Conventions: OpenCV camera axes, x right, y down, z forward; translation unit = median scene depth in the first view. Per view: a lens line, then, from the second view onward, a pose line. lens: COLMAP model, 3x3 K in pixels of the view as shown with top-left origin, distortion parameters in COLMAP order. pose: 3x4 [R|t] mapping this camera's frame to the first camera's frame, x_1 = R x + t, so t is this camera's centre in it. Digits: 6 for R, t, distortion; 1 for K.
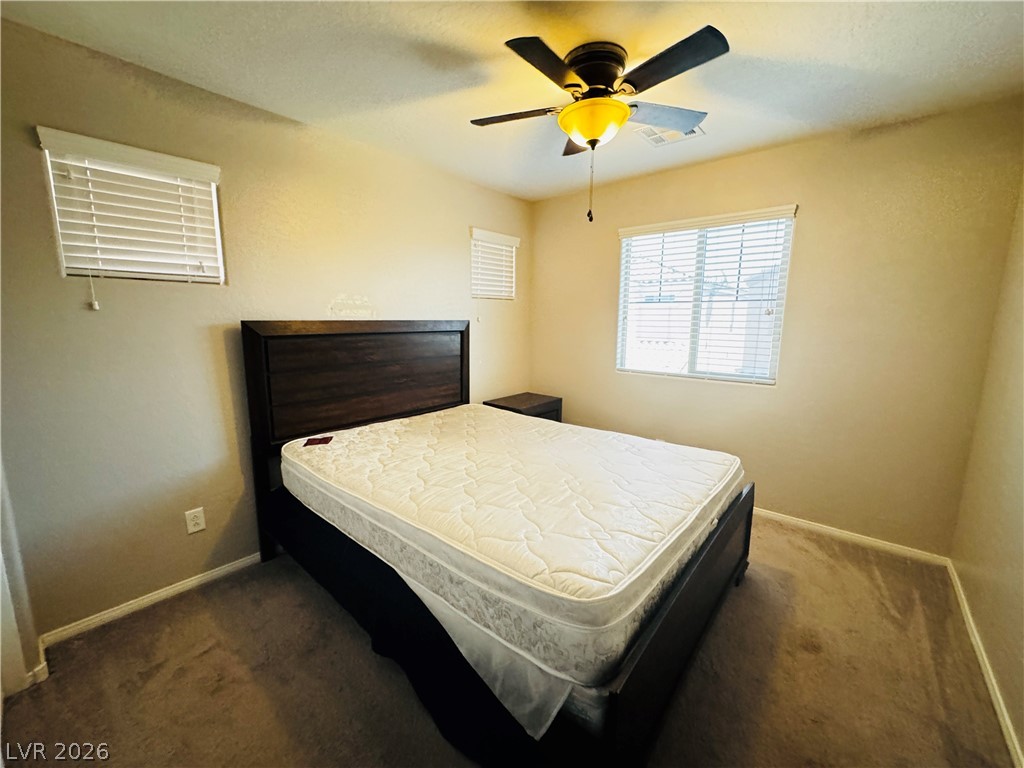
lens RADIAL K [[408.8, 0, 514.2], [0, 408.8, 384.9], [0, 0, 1]] dist [-0.001706, -0.001373]
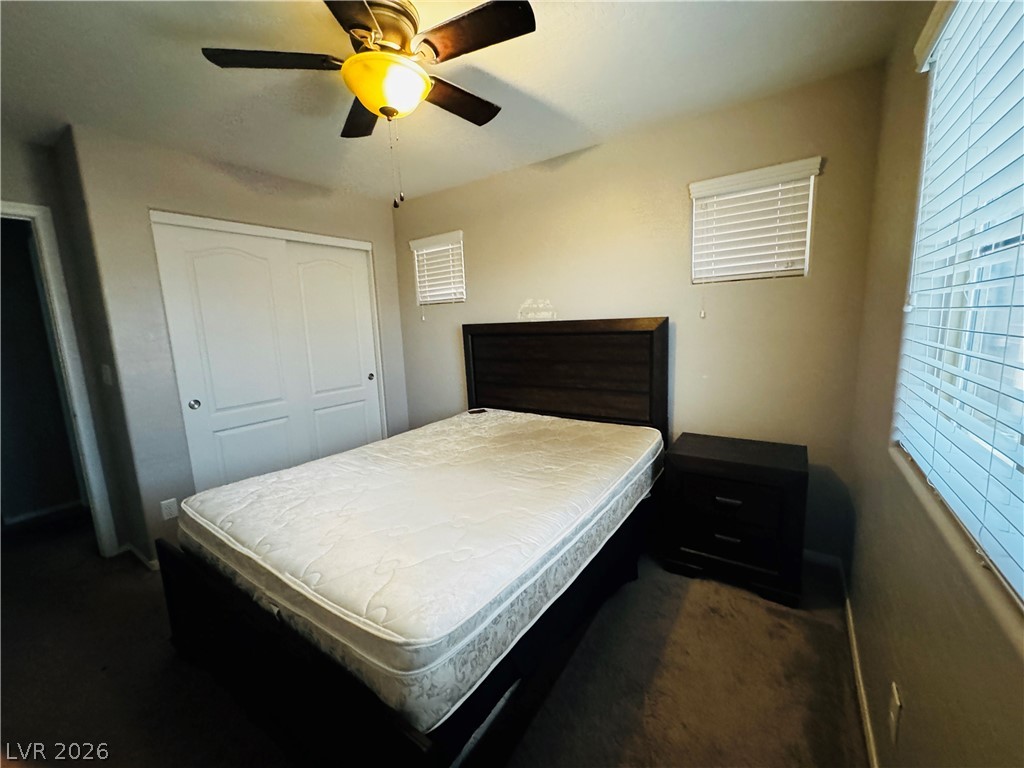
lens RADIAL K [[408.8, 0, 511.9], [0, 408.8, 383.8], [0, 0, 1]] dist [-0.001706, -0.001373]
pose [[0.108038, 0.142603, -0.983866, 0.759521], [-0.121027, 0.984184, 0.129359, -0.127528], [0.986752, 0.105099, 0.123588, 0.815628]]
